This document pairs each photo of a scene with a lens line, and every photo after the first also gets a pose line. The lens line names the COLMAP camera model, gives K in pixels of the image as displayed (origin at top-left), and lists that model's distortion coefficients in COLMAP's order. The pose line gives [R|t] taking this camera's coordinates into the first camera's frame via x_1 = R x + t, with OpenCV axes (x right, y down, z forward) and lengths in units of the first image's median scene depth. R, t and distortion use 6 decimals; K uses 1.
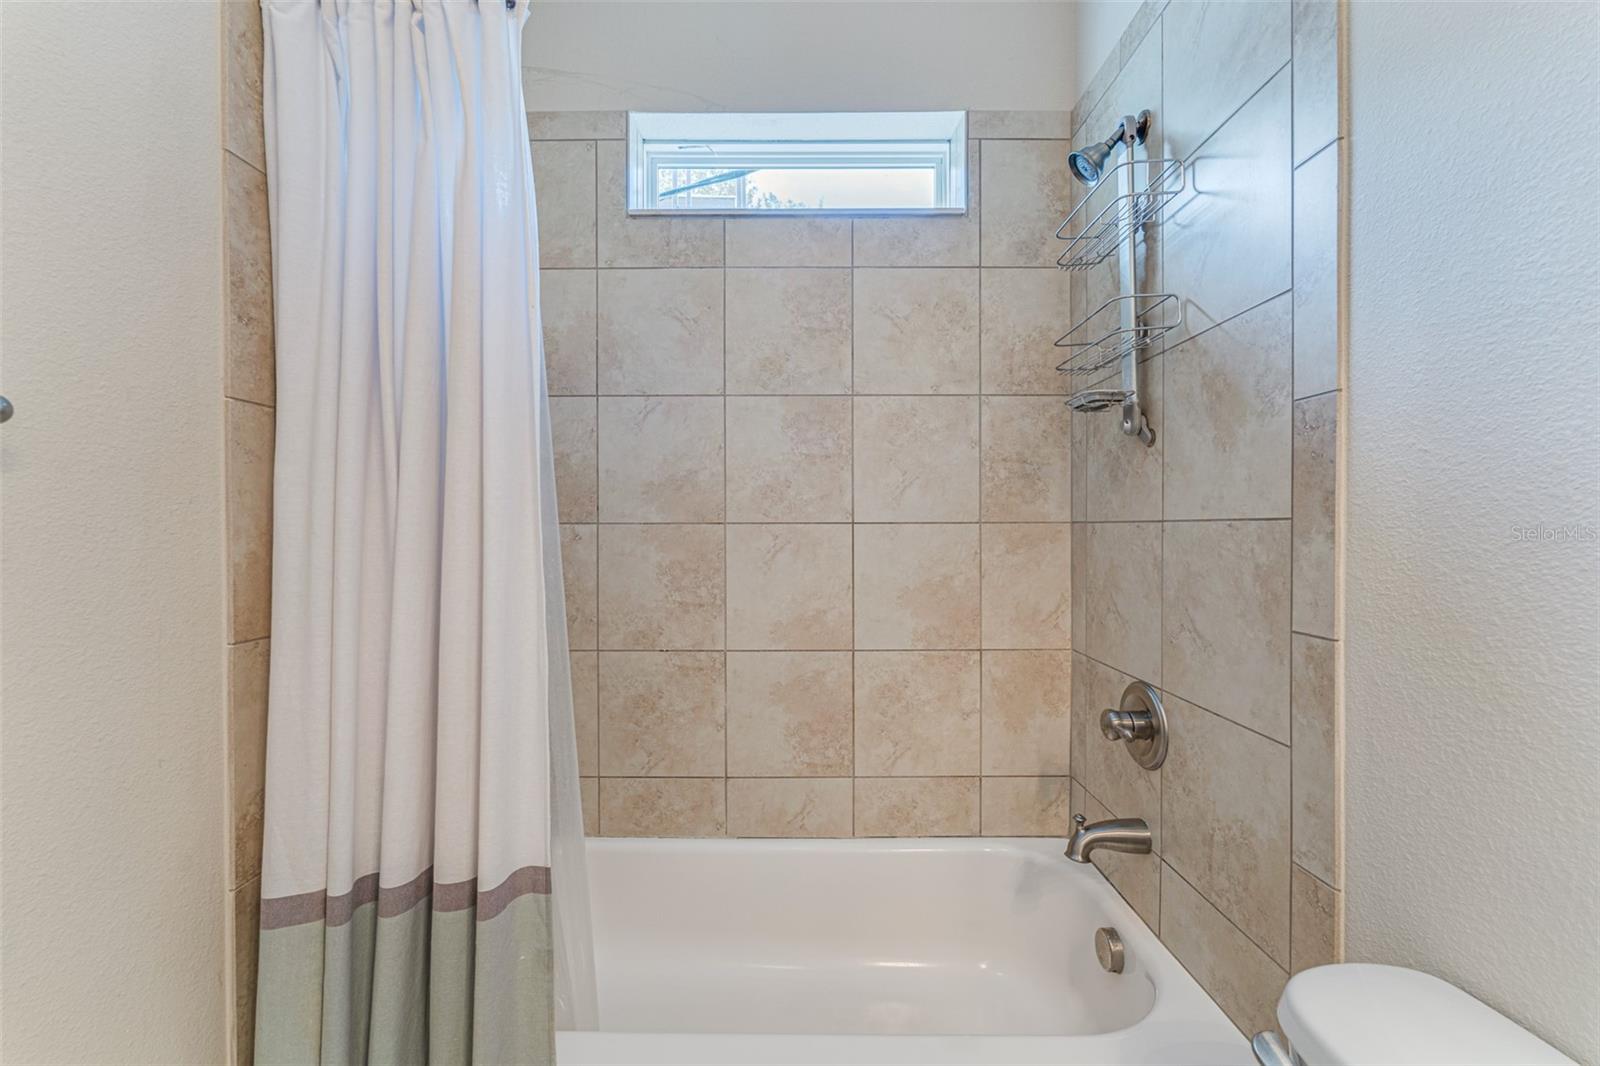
lens RADIAL K [[655.3, 0, 796.0], [0, 655.3, 531.3], [0, 0, 1]] dist [0.001977, 0.000532]
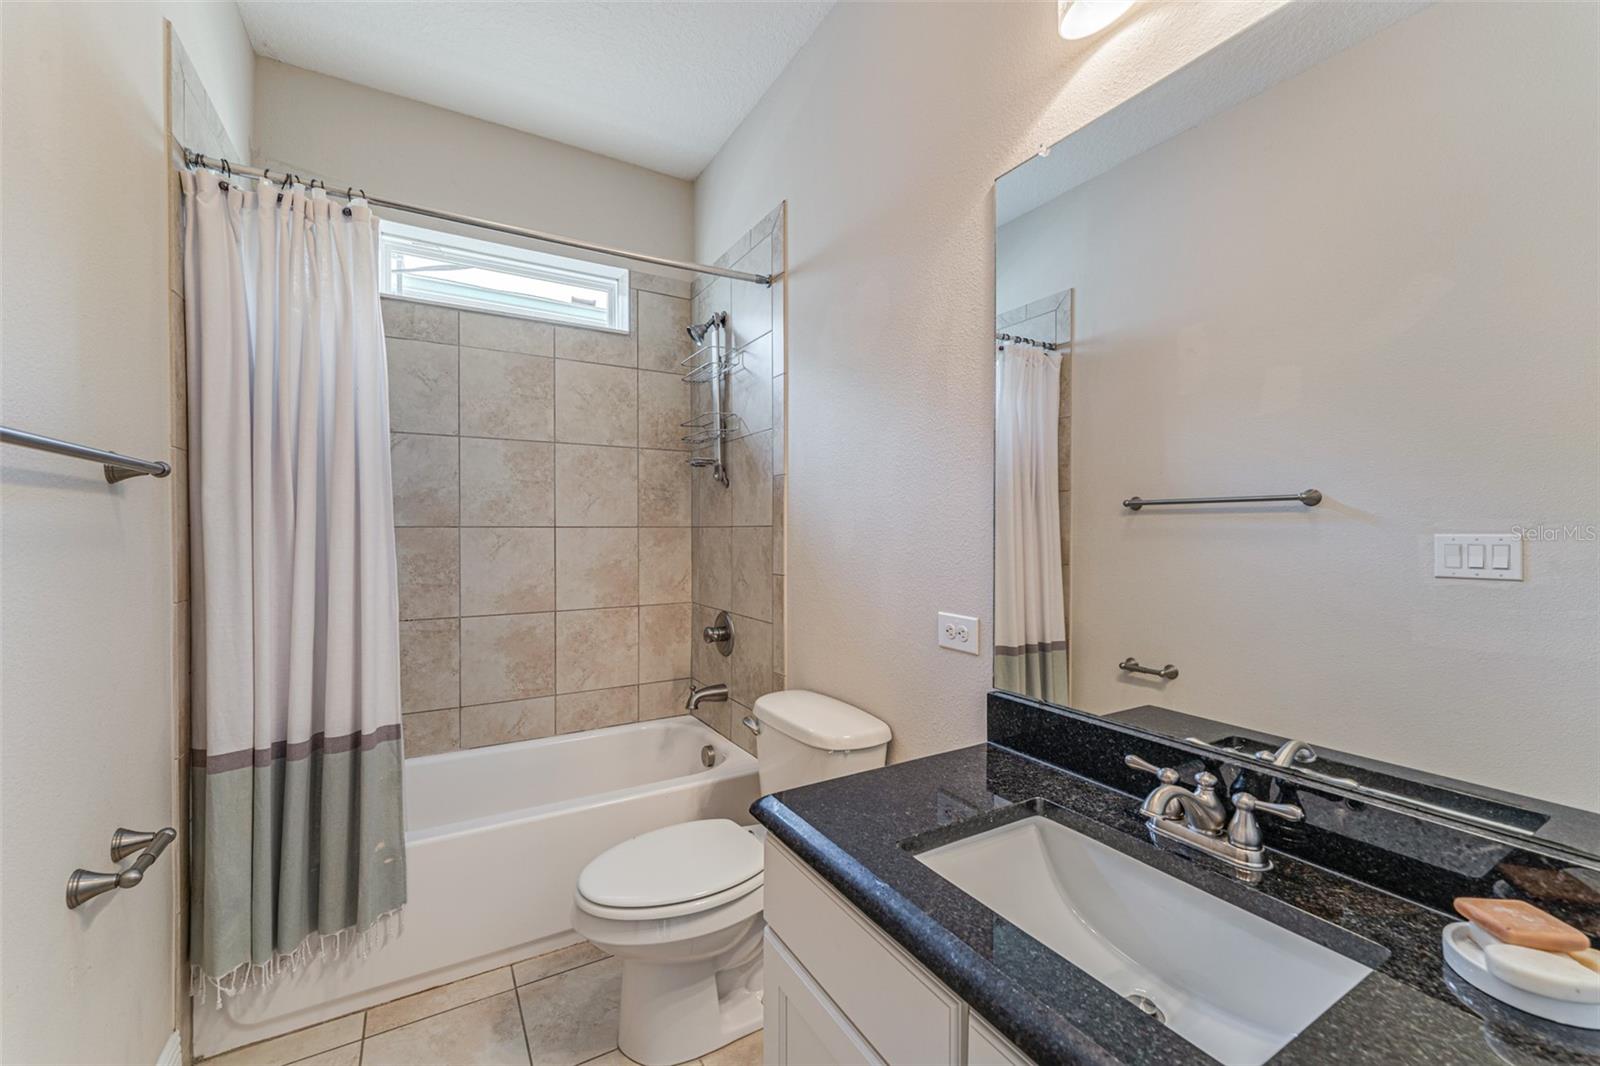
lens RADIAL K [[655.3, 0, 799.8], [0, 655.3, 532.5], [0, 0, 1]] dist [0.001977, 0.000532]
pose [[0.862752, -0.000439, 0.505627, -0.200503], [0.002069, 0.999994, -0.002663, 0.005667], [-0.505623, 0.003344, 0.862748, -0.620950]]
